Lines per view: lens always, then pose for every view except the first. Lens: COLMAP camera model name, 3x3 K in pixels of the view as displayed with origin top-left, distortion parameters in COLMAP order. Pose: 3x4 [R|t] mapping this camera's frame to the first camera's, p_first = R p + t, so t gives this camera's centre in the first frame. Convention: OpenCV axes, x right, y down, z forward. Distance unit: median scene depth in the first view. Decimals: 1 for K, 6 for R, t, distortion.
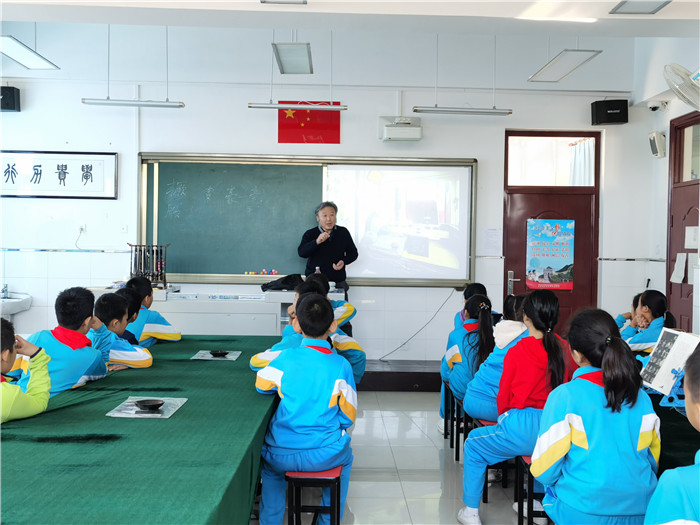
lens RADIAL K [[829.6, 0, 350.2], [0, 829.6, 264.7], [0, 0, 1]] dist [0.065956, 0.000000]
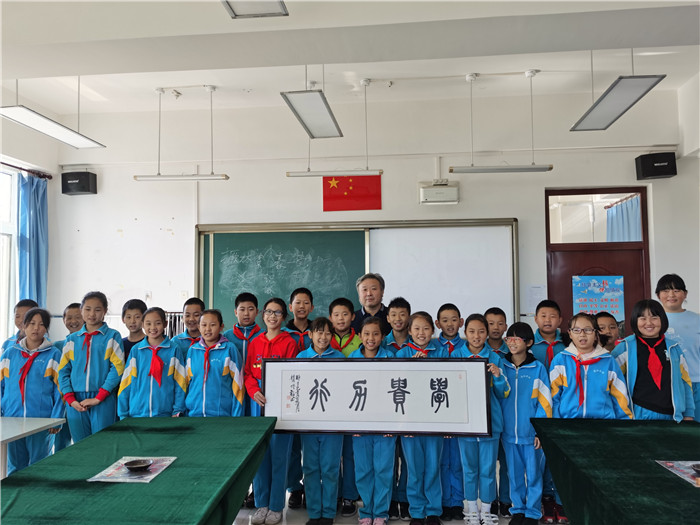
lens RADIAL K [[589.3, 0, 338.9], [0, 589.3, 276.1], [0, 0, 1]] dist [0.055136, 0.003428]
pose [[0.988690, -0.027180, -0.147489, 0.042389], [0.018003, 0.997838, -0.063206, -0.015046], [0.148889, 0.059836, 0.987042, 0.261080]]
